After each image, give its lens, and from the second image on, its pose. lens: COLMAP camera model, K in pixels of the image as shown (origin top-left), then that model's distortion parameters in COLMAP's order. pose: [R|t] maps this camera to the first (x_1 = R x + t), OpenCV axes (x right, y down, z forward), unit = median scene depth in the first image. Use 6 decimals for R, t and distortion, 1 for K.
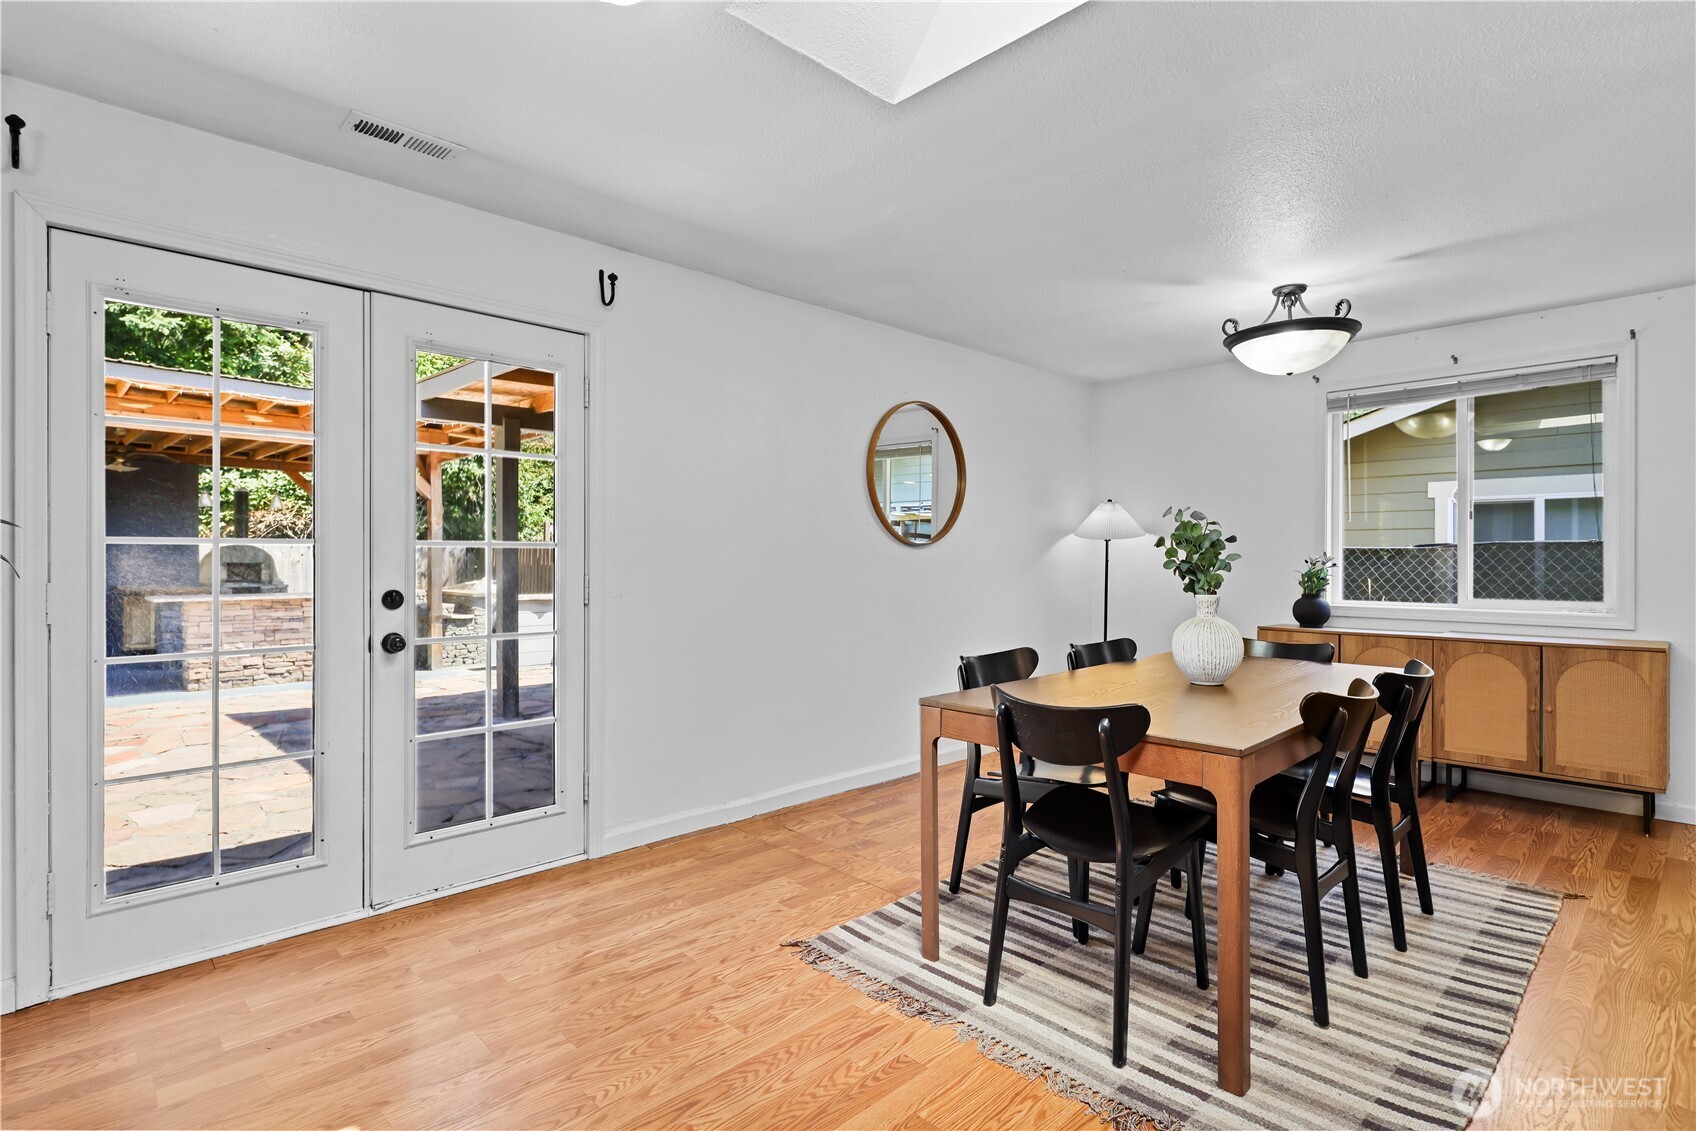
lens RADIAL K [[832.1, 0, 838.9], [0, 832.1, 561.8], [0, 0, 1]] dist [0.003265, -0.000679]
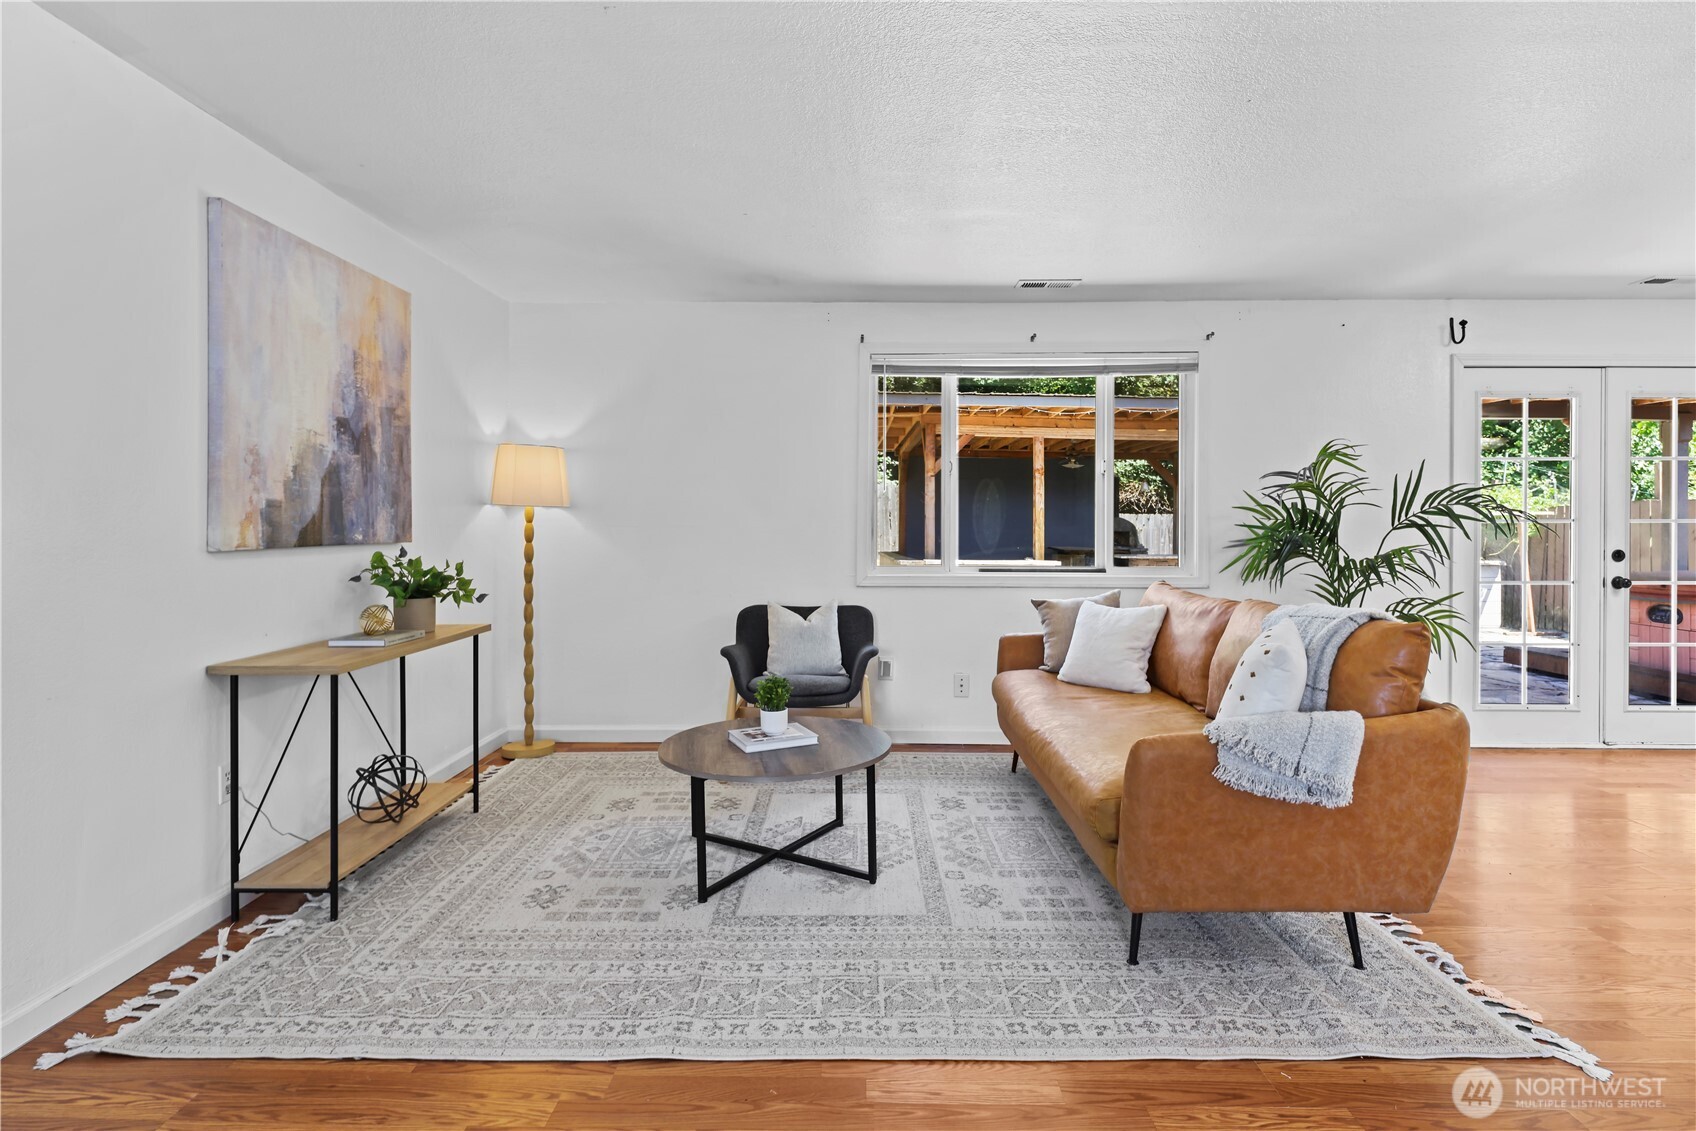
lens RADIAL K [[827.5, 0, 842.7], [0, 827.5, 529.7], [0, 0, 1]] dist [0.000586, -0.001732]
pose [[0.707242, 0.003888, -0.706961, -0.360001], [-0.004700, 0.999989, 0.000799, 0.000794], [0.706956, 0.002758, 0.707252, -0.926990]]
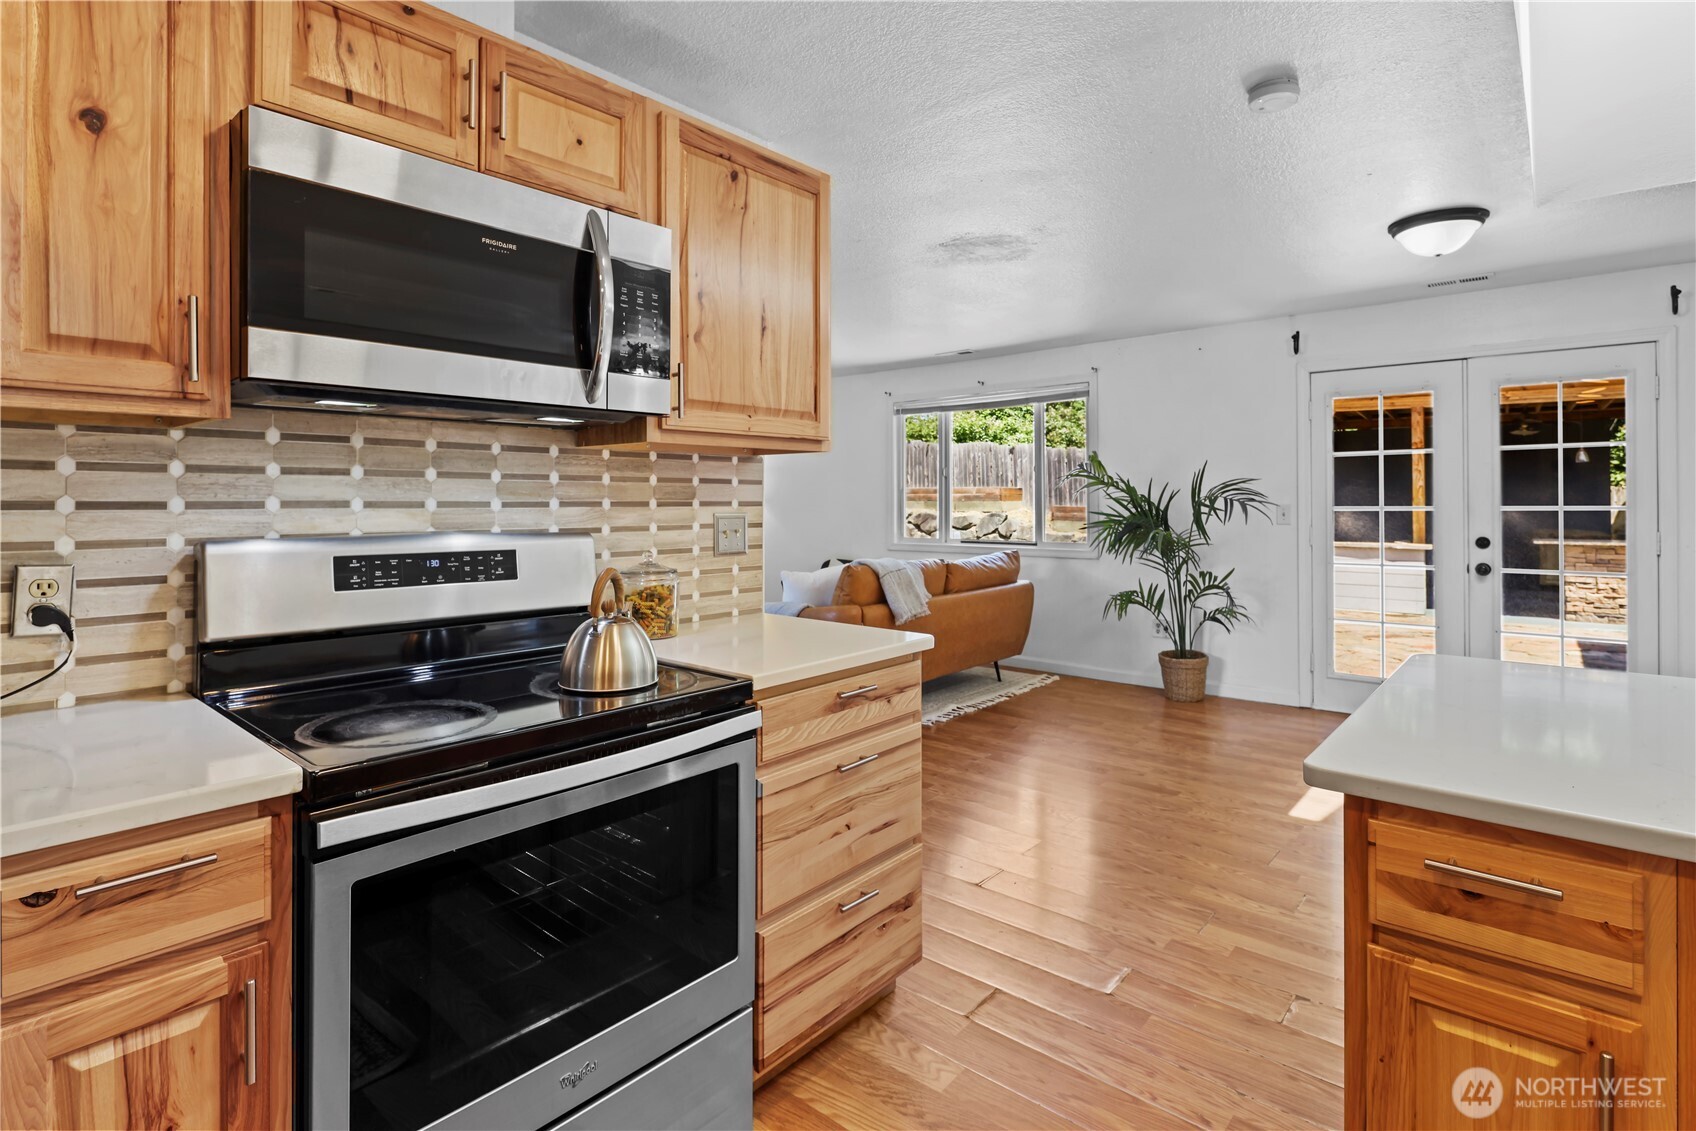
lens RADIAL K [[836.2, 0, 845.9], [0, 836.2, 493.3], [0, 0, 1]] dist [0.002274, -0.000343]
pose [[0.092153, -0.010136, -0.995693, 0.766701], [-0.001248, 0.999946, -0.010295, -0.025805], [0.995744, 0.002191, 0.092136, -0.310348]]
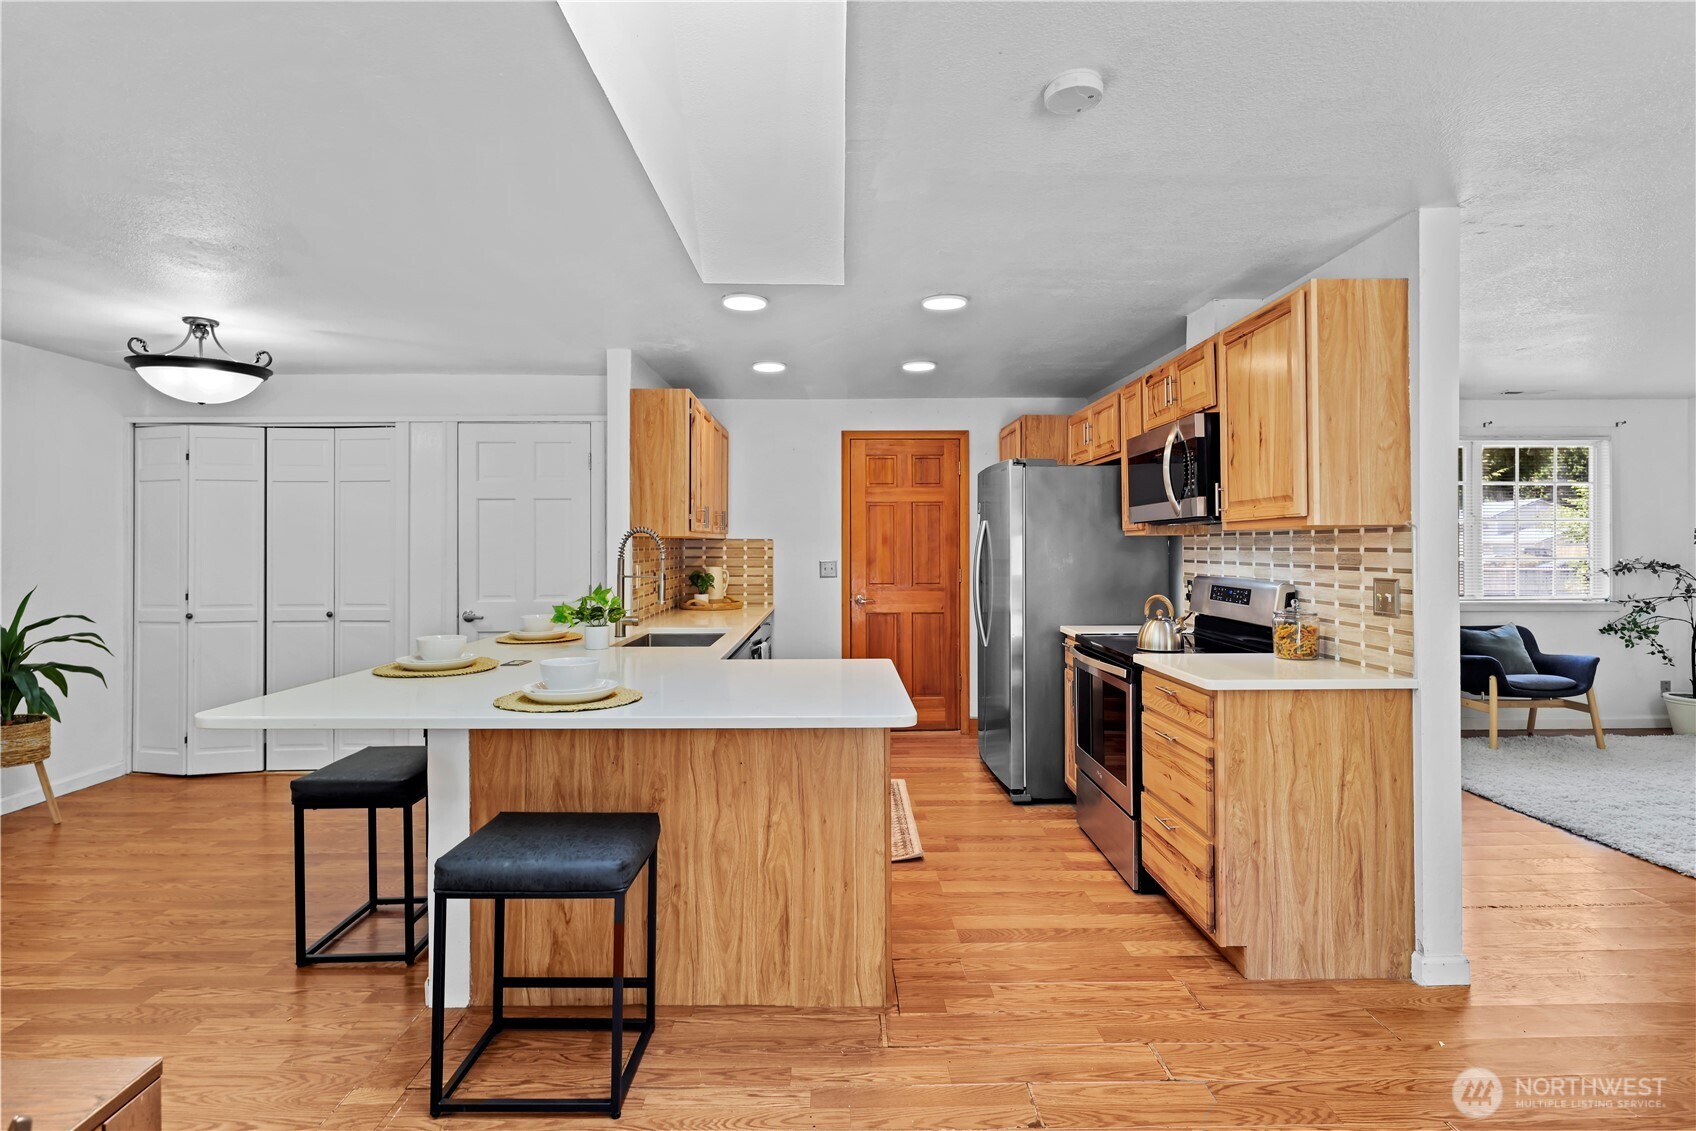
lens RADIAL K [[830.9, 0, 842.8], [0, 830.9, 543.2], [0, 0, 1]] dist [0.001164, -0.001179]
pose [[-0.731069, 0.004247, 0.682290, -0.095407], [0.004254, 0.999990, -0.001667, -0.049933], [-0.682290, 0.001683, -0.731080, 0.565494]]
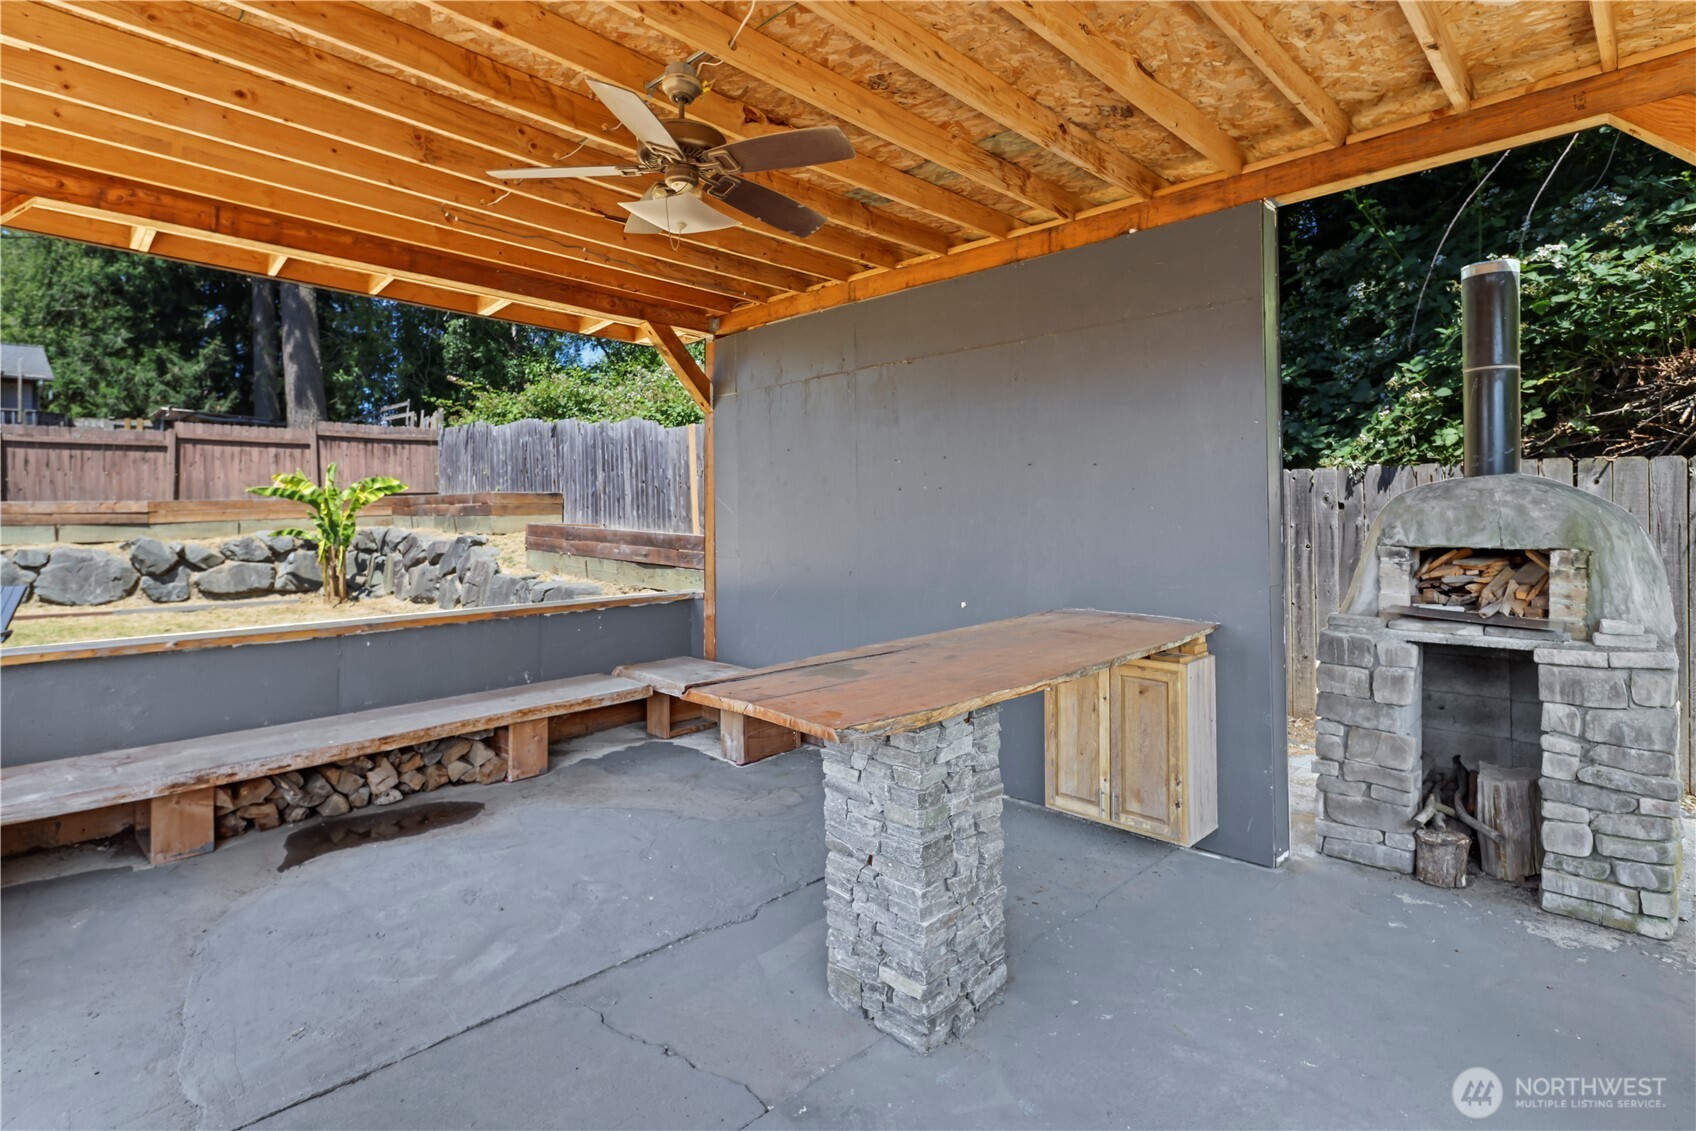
lens RADIAL K [[831.1, 0, 840.0], [0, 831.1, 551.9], [0, 0, 1]] dist [0.003732, -0.004682]
pose [[0.018755, 0.032871, -0.999284, -1.819138], [0.001742, 0.999457, 0.032910, -0.018911], [0.999823, -0.002358, 0.018688, 3.108560]]
